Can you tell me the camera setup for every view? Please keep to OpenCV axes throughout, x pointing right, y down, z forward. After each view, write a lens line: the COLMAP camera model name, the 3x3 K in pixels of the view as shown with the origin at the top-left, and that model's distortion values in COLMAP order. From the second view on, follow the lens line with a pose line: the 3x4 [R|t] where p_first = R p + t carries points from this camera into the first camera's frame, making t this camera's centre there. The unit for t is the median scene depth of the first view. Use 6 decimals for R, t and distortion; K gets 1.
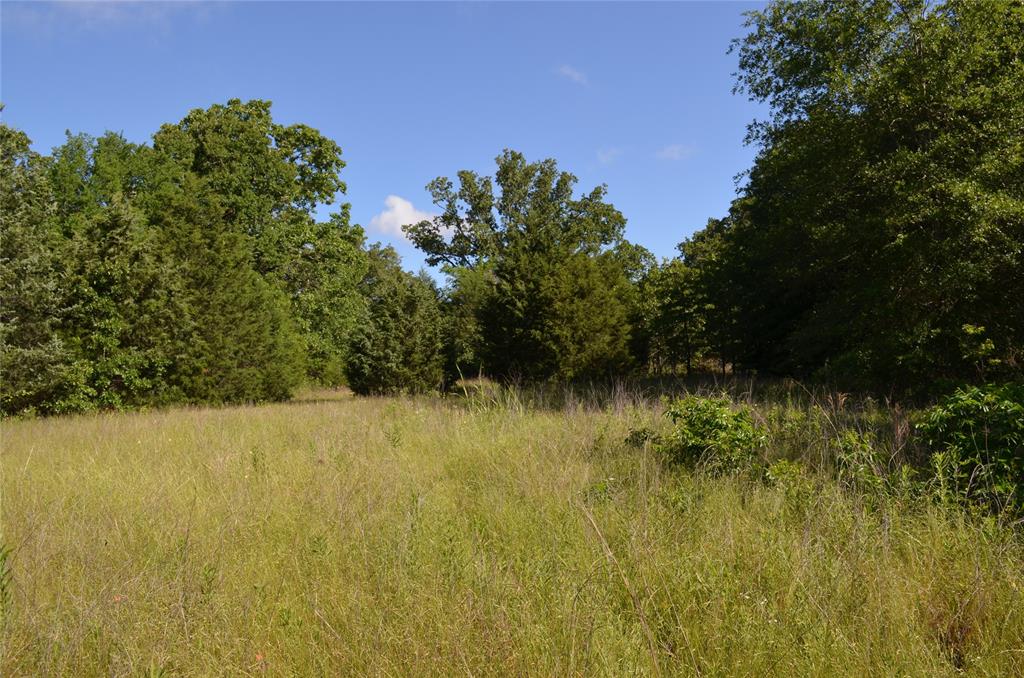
lens RADIAL K [[801.1, 0, 511.0], [0, 801.1, 336.7], [0, 0, 1]] dist [-0.066965, 0.001631]
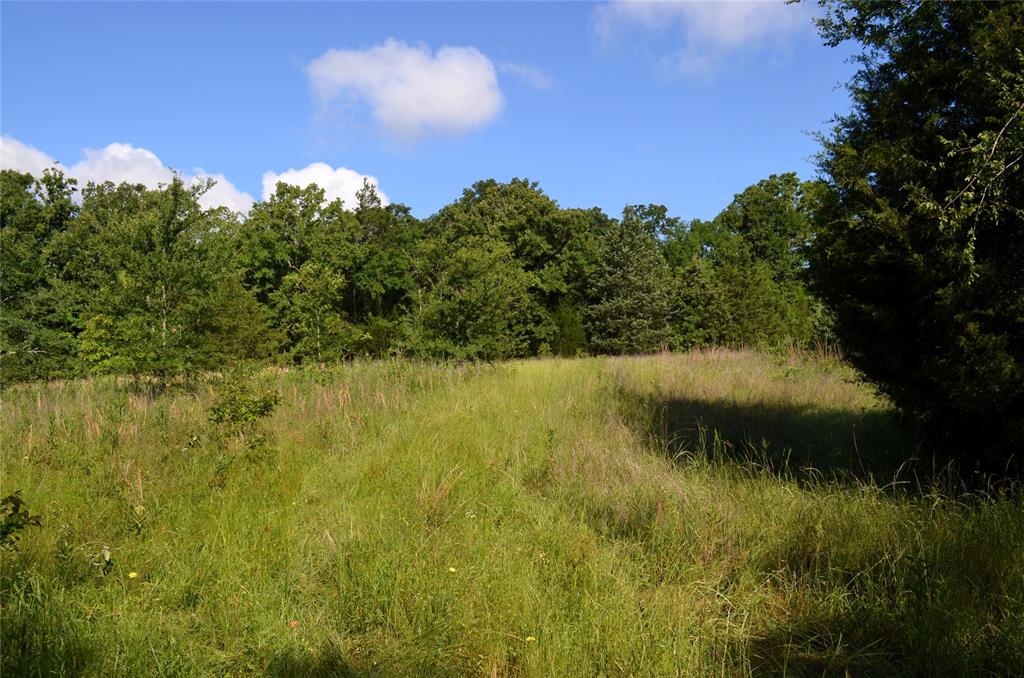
lens RADIAL K [[801.1, 0, 511.6], [0, 801.1, 338.9], [0, 0, 1]] dist [-0.066965, 0.001631]
pose [[0.706583, -0.007490, -0.707591, 0.684807], [0.033902, 0.999154, 0.023277, -0.025993], [0.706818, -0.040436, 0.706239, -0.895444]]
